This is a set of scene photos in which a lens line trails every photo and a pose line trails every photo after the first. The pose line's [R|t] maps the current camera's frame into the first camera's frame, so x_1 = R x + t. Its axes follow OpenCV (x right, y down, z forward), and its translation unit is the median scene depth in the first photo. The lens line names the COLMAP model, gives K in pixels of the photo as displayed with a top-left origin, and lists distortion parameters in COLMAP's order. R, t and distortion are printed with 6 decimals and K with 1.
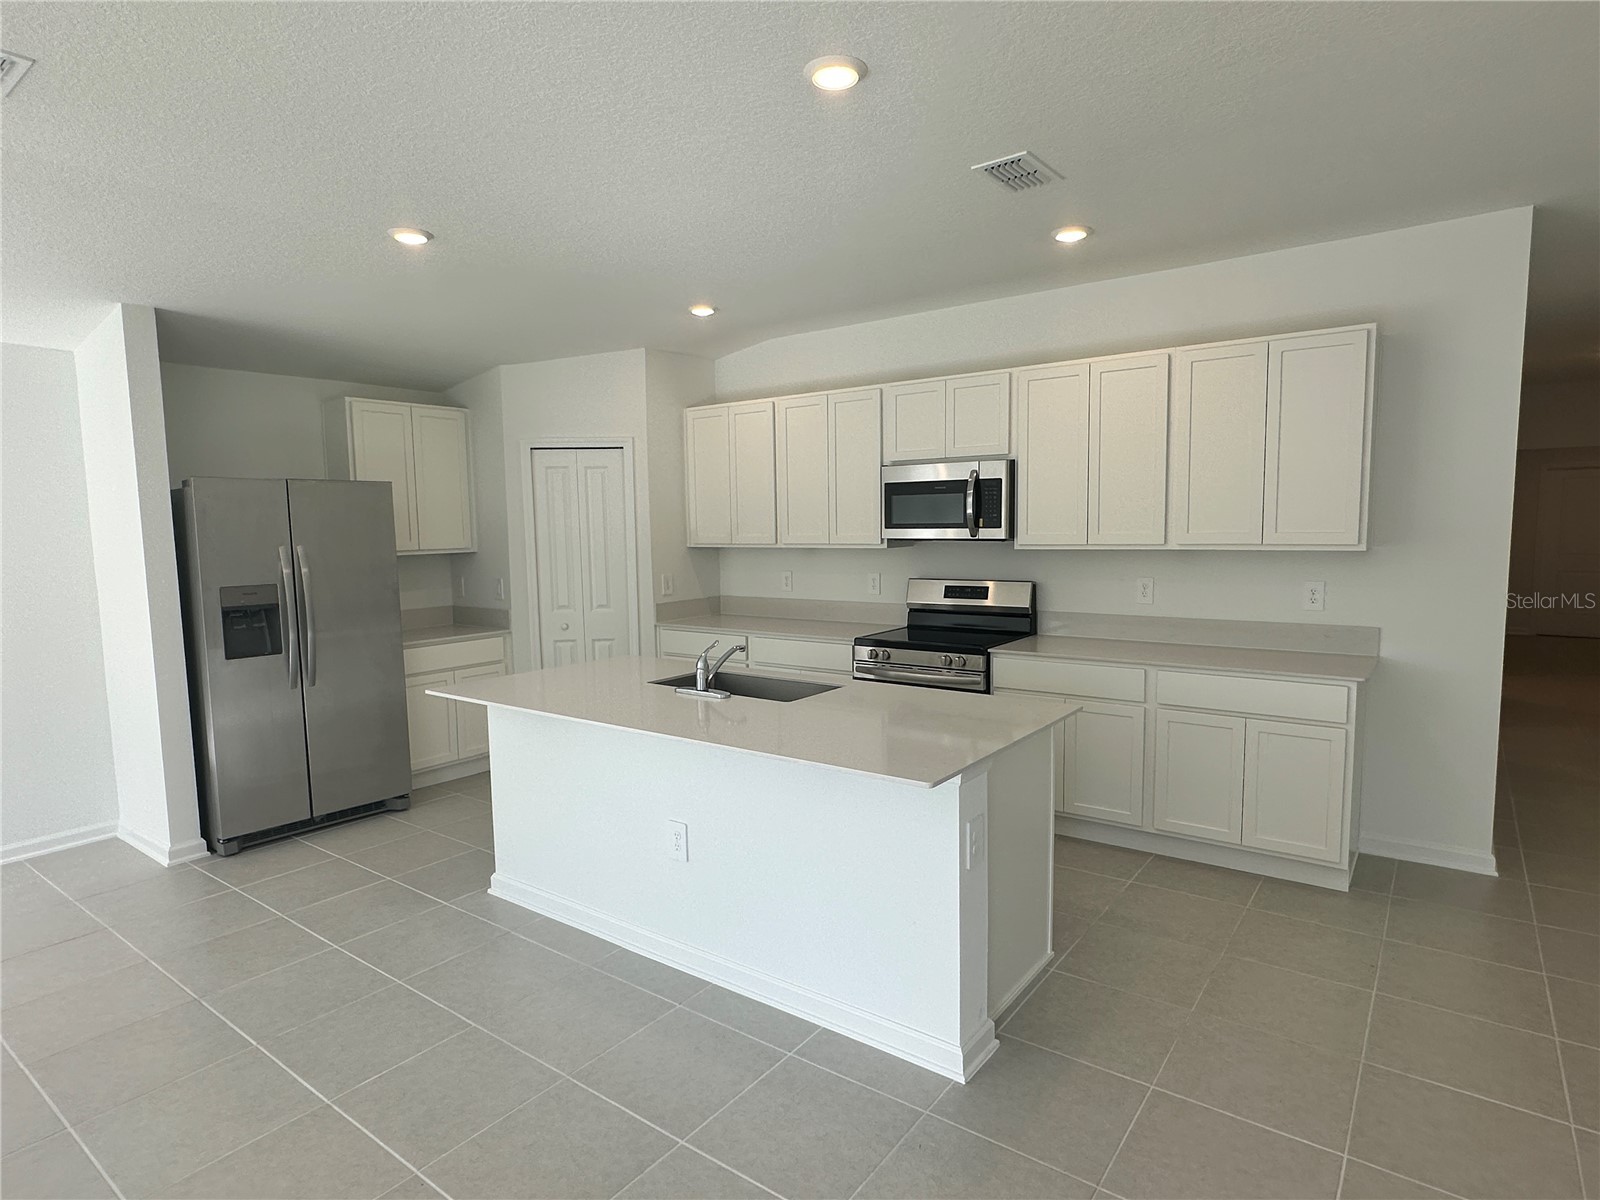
lens RADIAL K [[878.8, 0, 791.2], [0, 878.8, 607.1], [0, 0, 1]] dist [-0.000971, 0.000643]
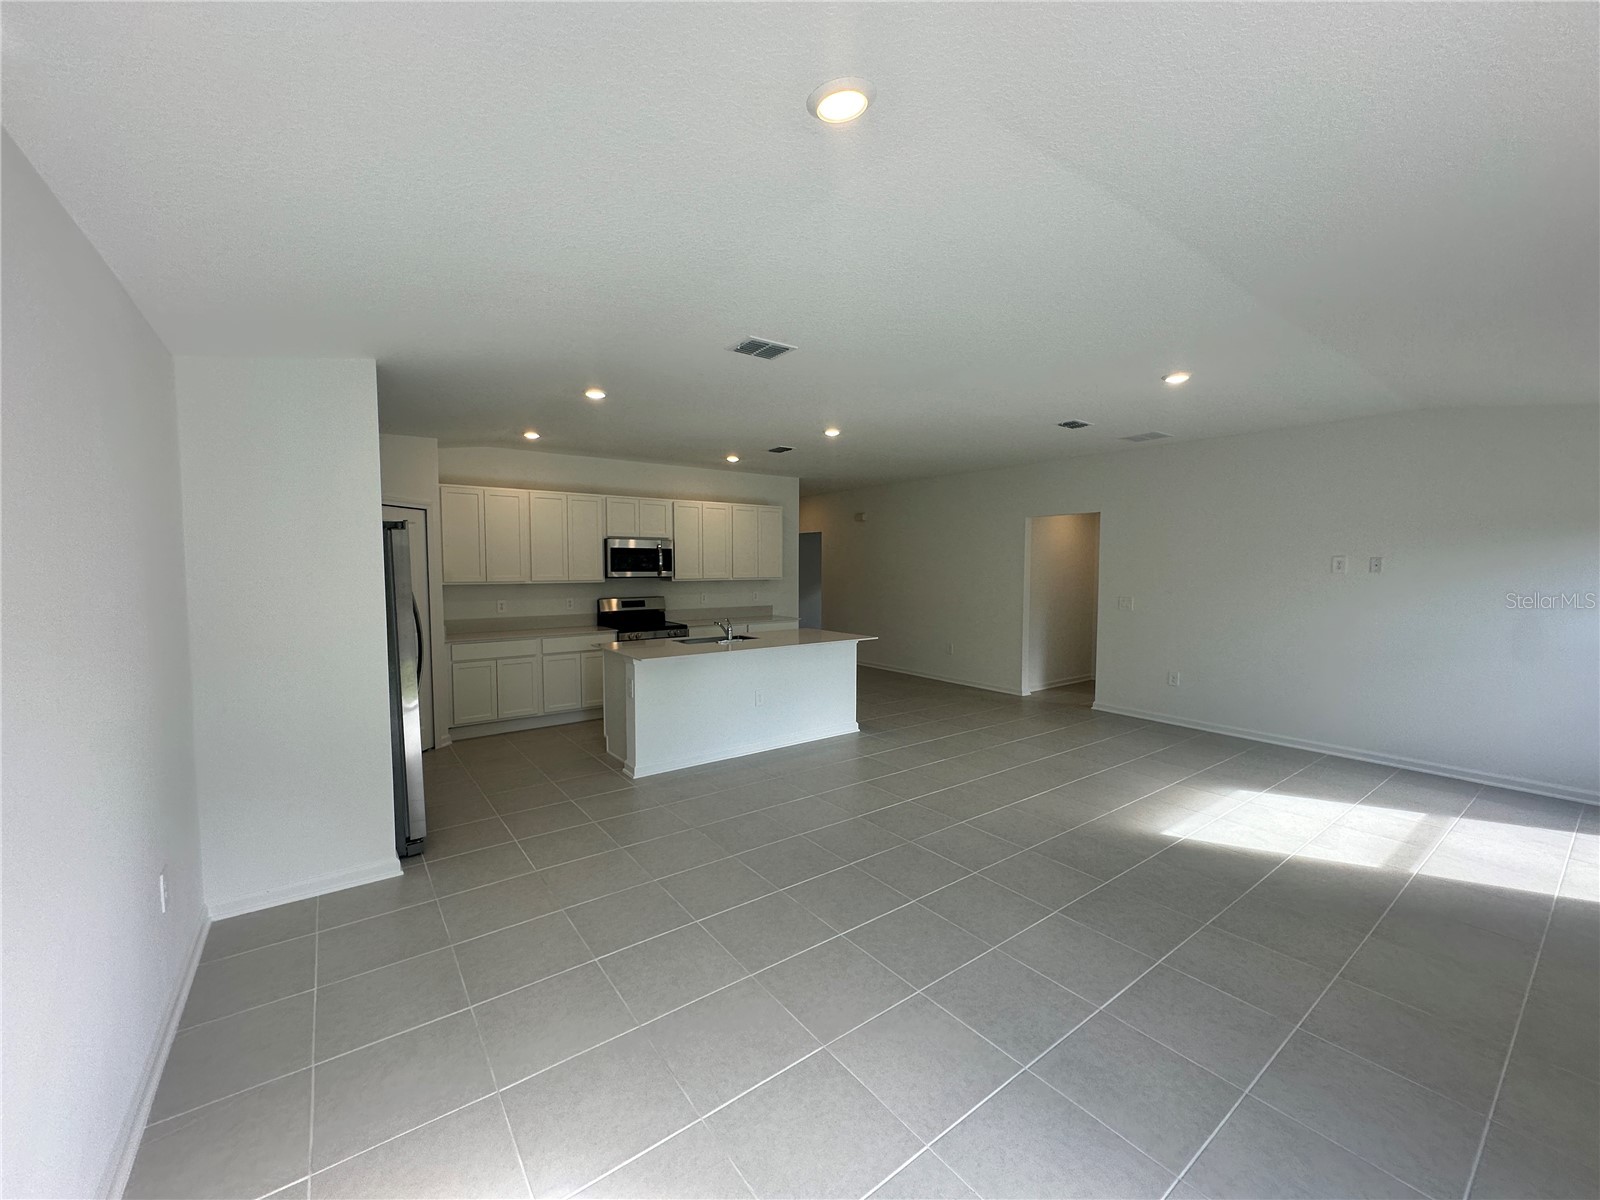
lens RADIAL K [[639.6, 0, 802.5], [0, 639.6, 608.9], [0, 0, 1]] dist [-0.000816, -0.000049]
pose [[0.274292, -0.051491, 0.960267, -1.218034], [0.086055, 0.995874, 0.028820, -0.015590], [-0.957788, 0.074730, 0.277591, 0.257097]]
